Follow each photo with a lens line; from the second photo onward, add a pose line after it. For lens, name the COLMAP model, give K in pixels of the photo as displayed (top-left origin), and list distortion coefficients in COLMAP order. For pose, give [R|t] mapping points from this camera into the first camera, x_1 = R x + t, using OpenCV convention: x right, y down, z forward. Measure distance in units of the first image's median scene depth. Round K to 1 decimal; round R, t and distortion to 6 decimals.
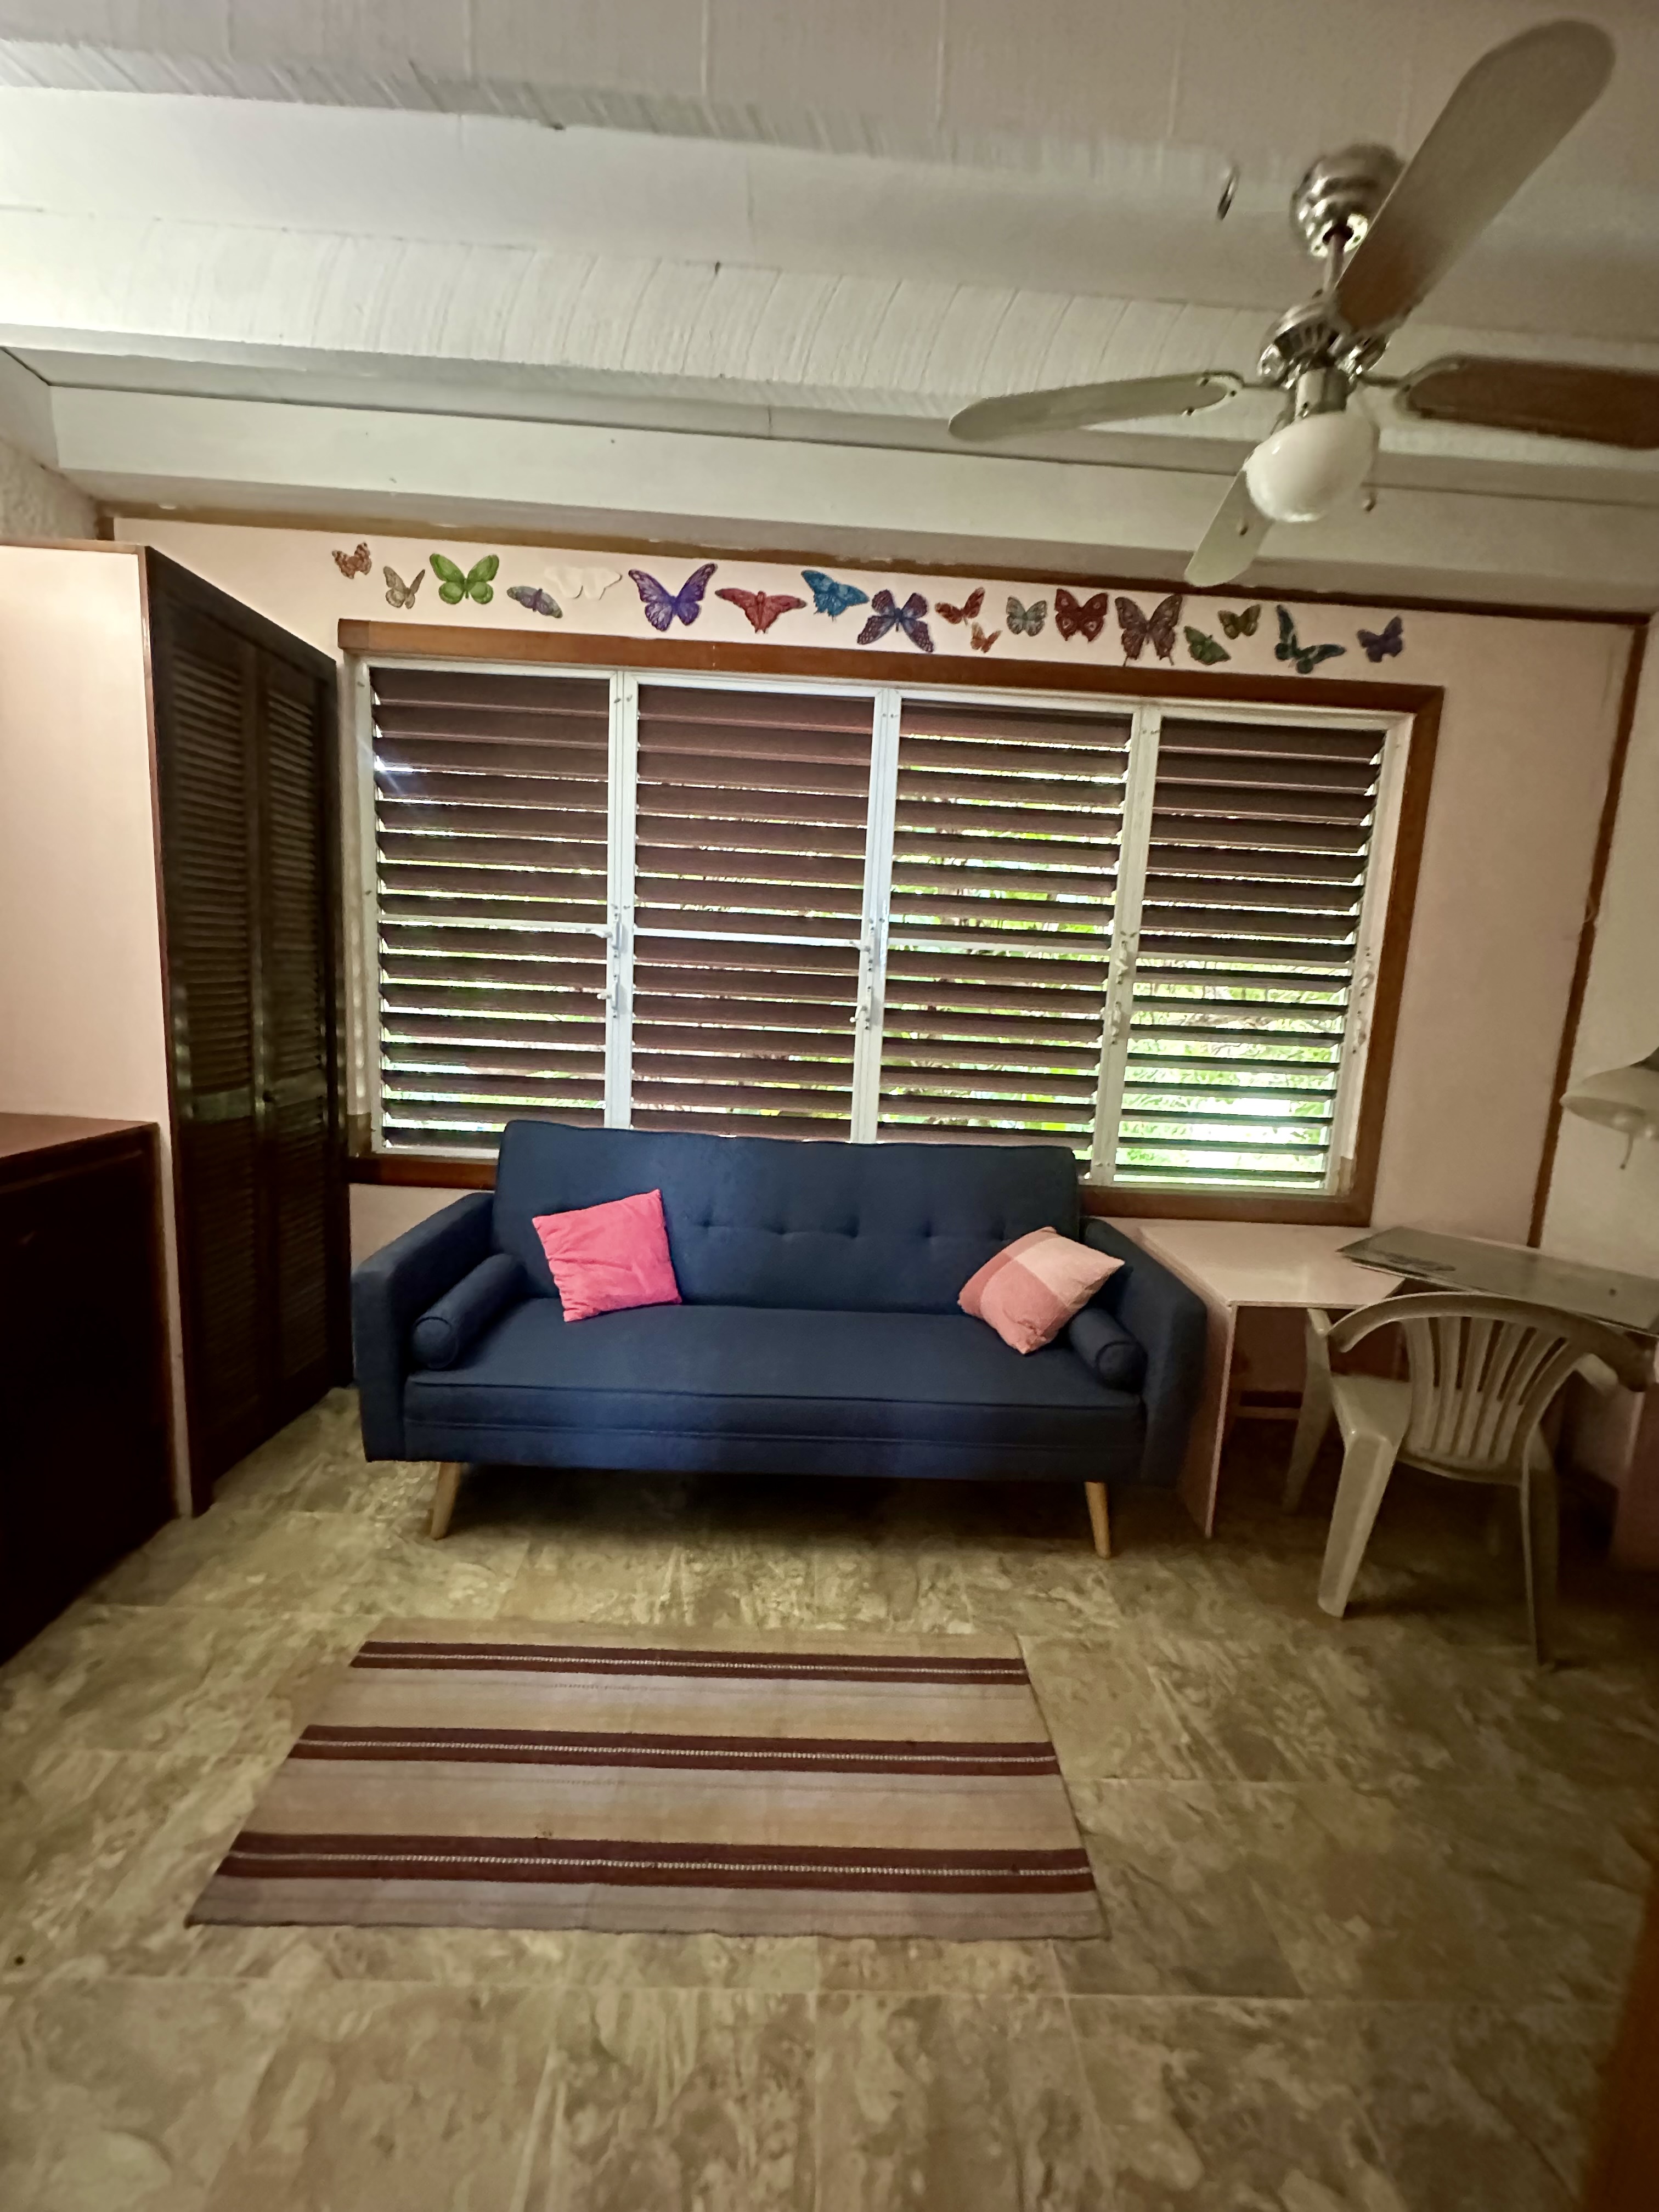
lens RADIAL K [[884.1, 0, 829.5], [0, 884.1, 1106.0], [0, 0, 1]] dist [-0.003324, 0.000172]
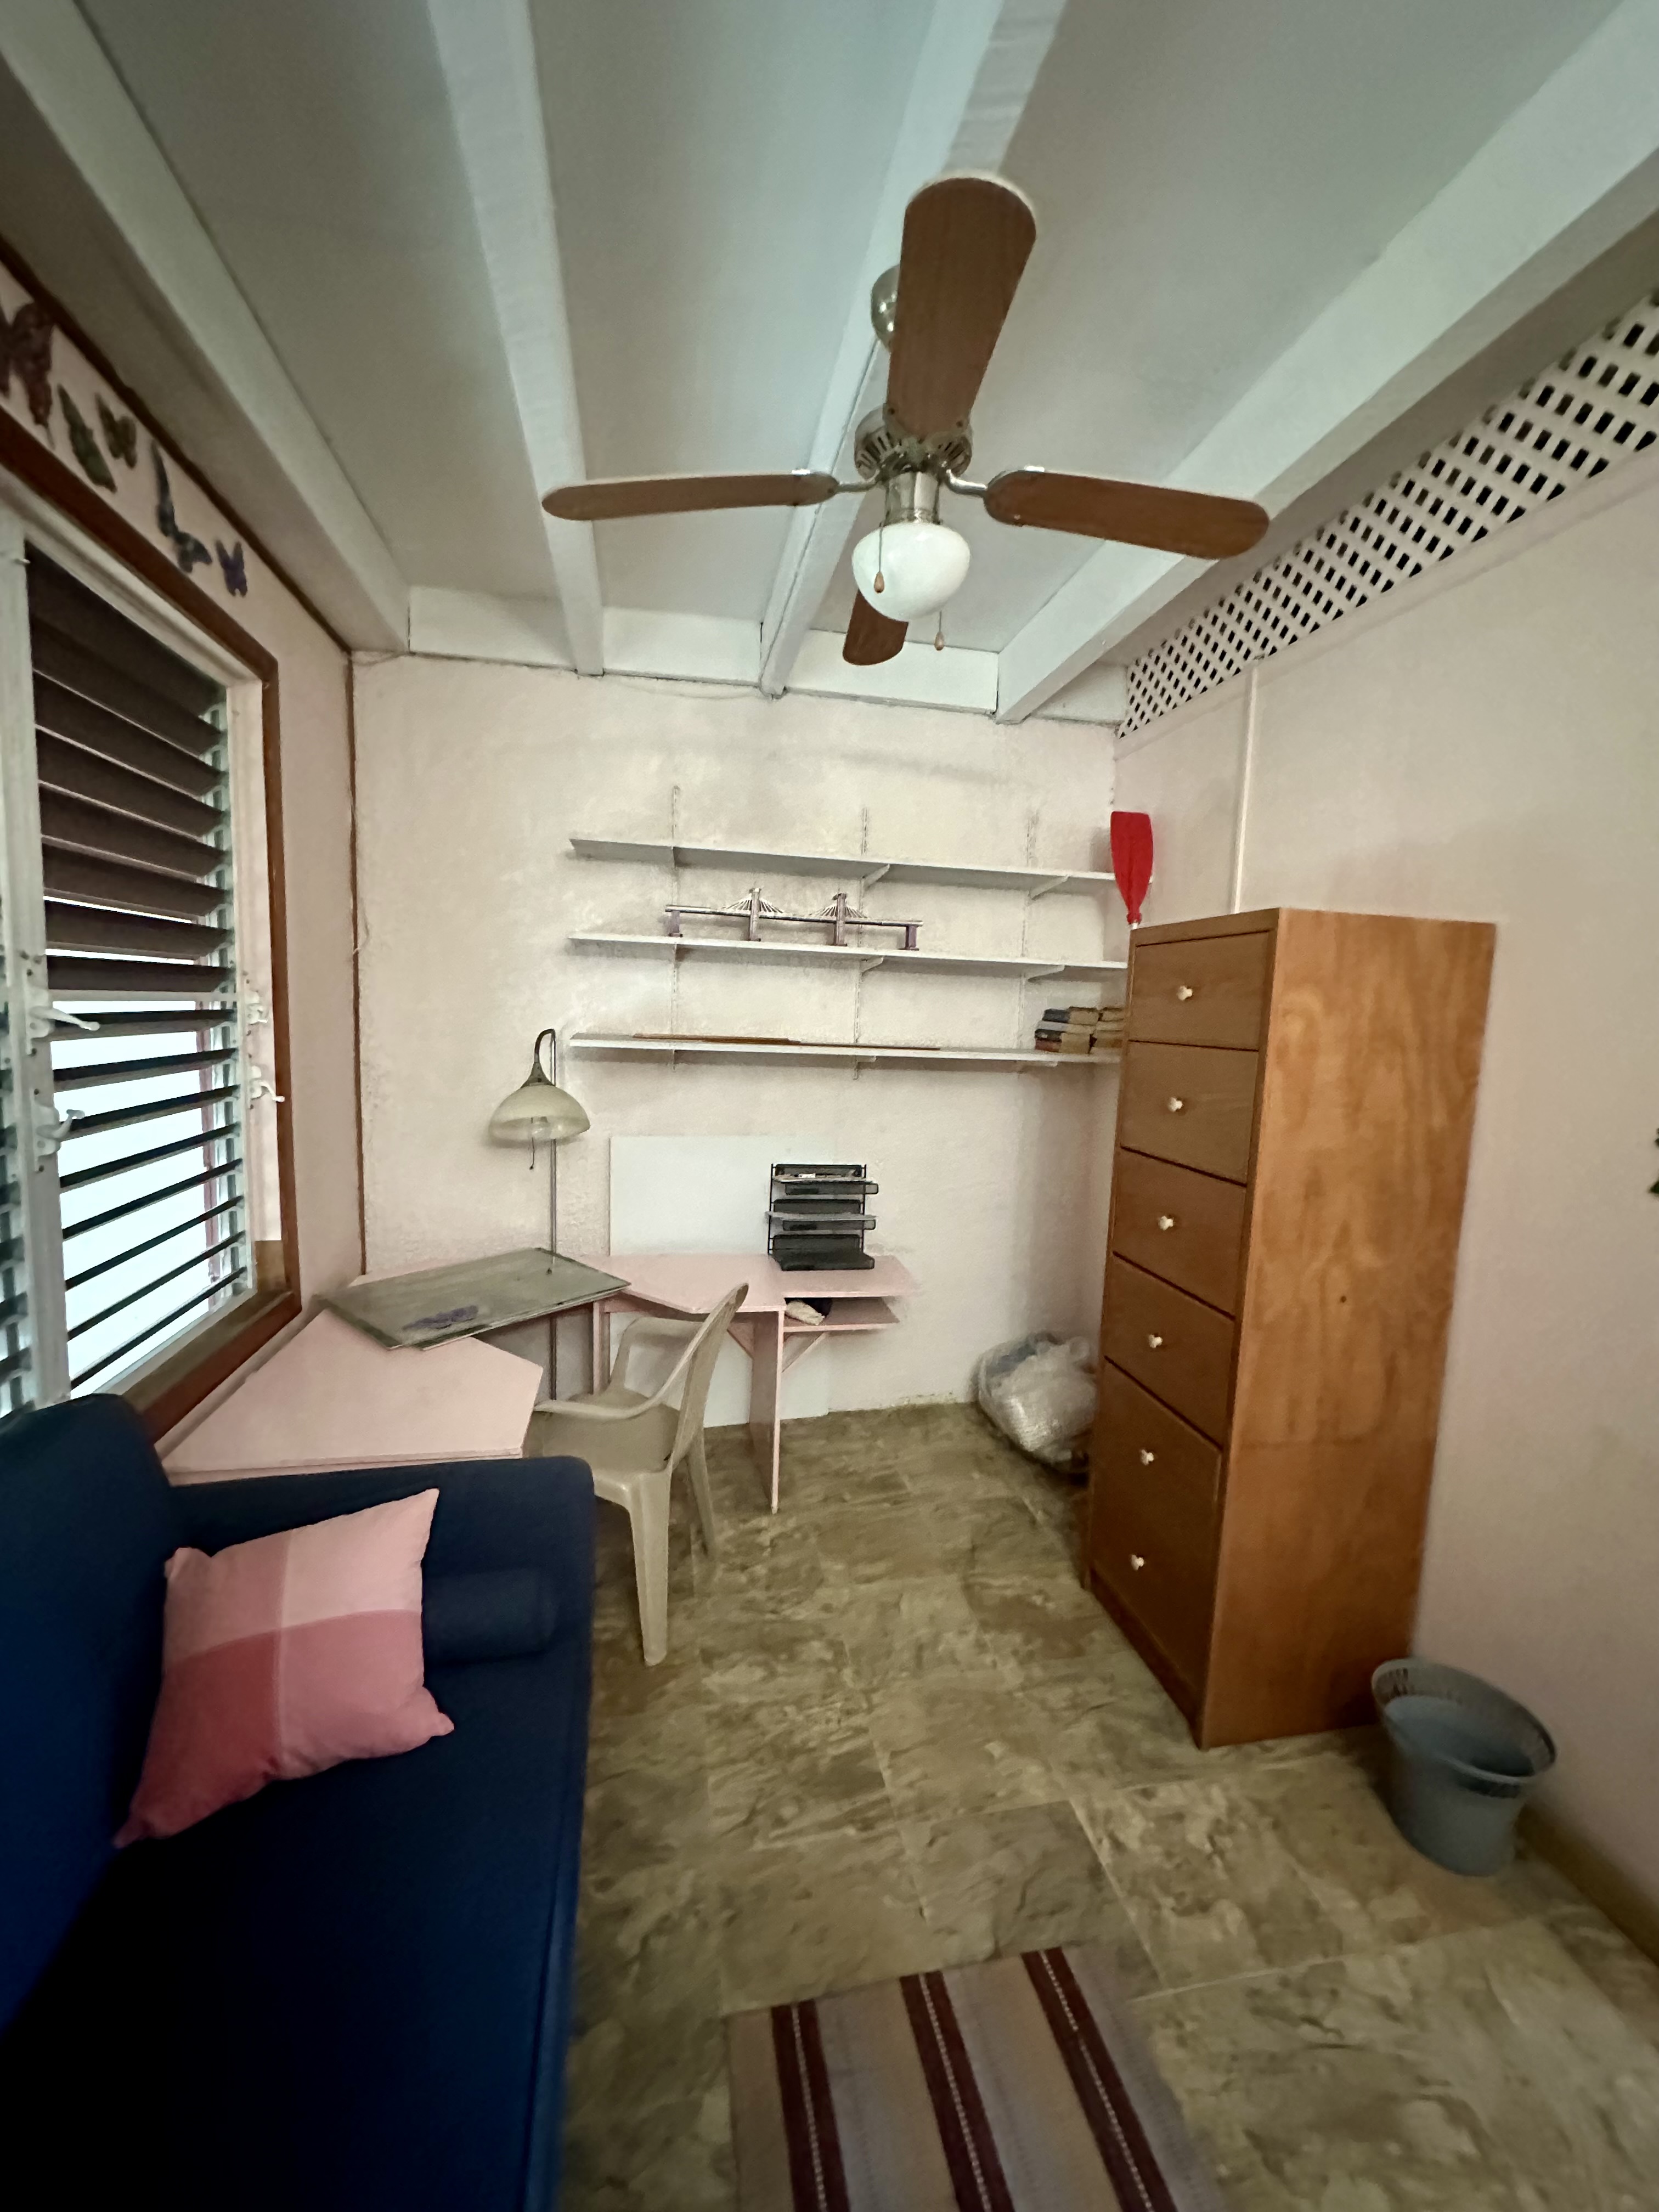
lens RADIAL K [[884.1, 0, 829.5], [0, 884.1, 1106.0], [0, 0, 1]] dist [-0.003324, 0.000172]
pose [[-0.178466, -0.155076, 0.971649, -0.381889], [0.113655, 0.977643, 0.176908, -0.219765], [-0.977360, 0.142005, -0.156851, 0.979034]]
